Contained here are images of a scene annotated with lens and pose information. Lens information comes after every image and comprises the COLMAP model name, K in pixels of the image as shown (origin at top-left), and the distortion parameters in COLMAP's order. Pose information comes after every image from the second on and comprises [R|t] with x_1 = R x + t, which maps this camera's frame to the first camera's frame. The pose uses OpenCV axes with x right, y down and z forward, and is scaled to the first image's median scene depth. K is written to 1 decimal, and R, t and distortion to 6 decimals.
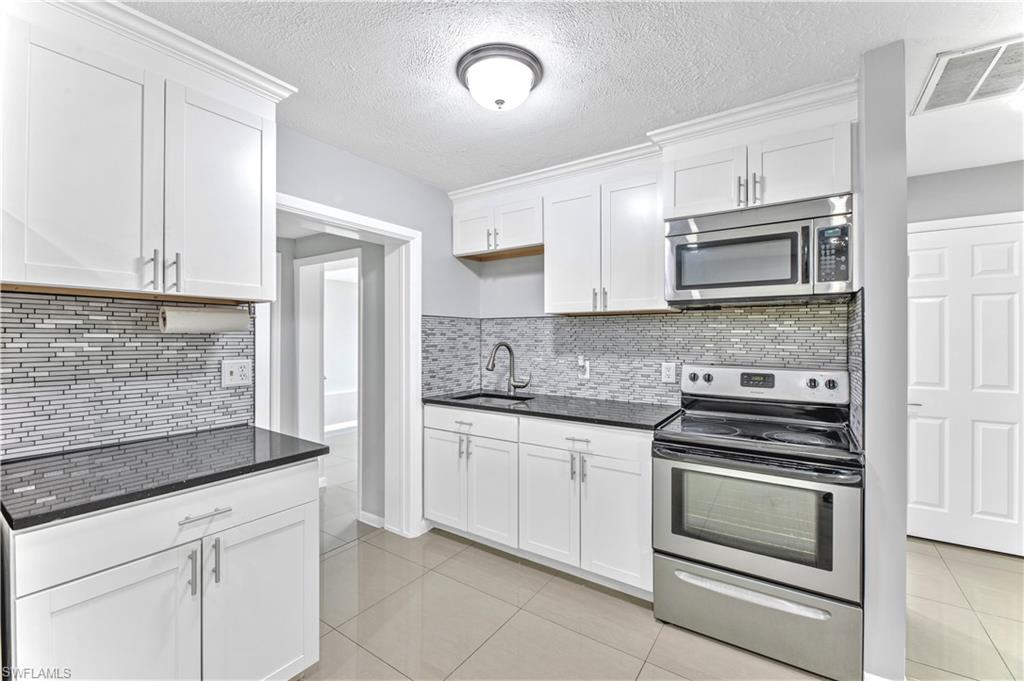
lens RADIAL K [[426.4, 0, 513.7], [0, 426.4, 335.1], [0, 0, 1]] dist [-0.000177, 0.000088]
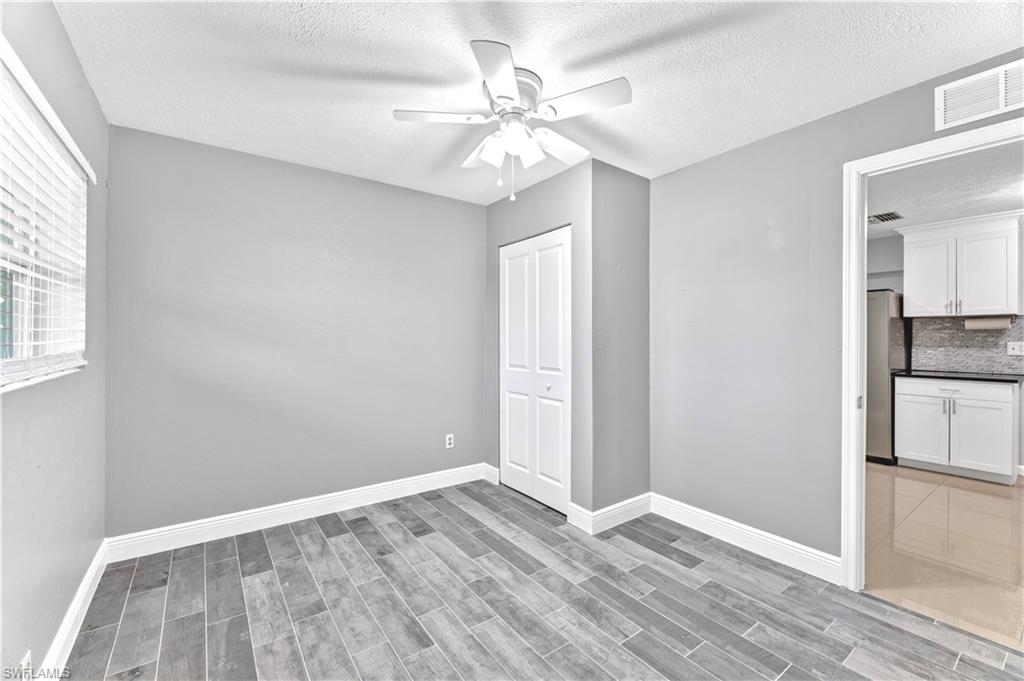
lens RADIAL K [[426.4, 0, 514.3], [0, 426.4, 339.7], [0, 0, 1]] dist [-0.000177, 0.000088]
pose [[-0.337010, 0.005164, -0.941487, 2.306466], [-0.002345, 0.999977, 0.006324, 0.040562], [0.941498, 0.004339, -0.336990, -0.647605]]
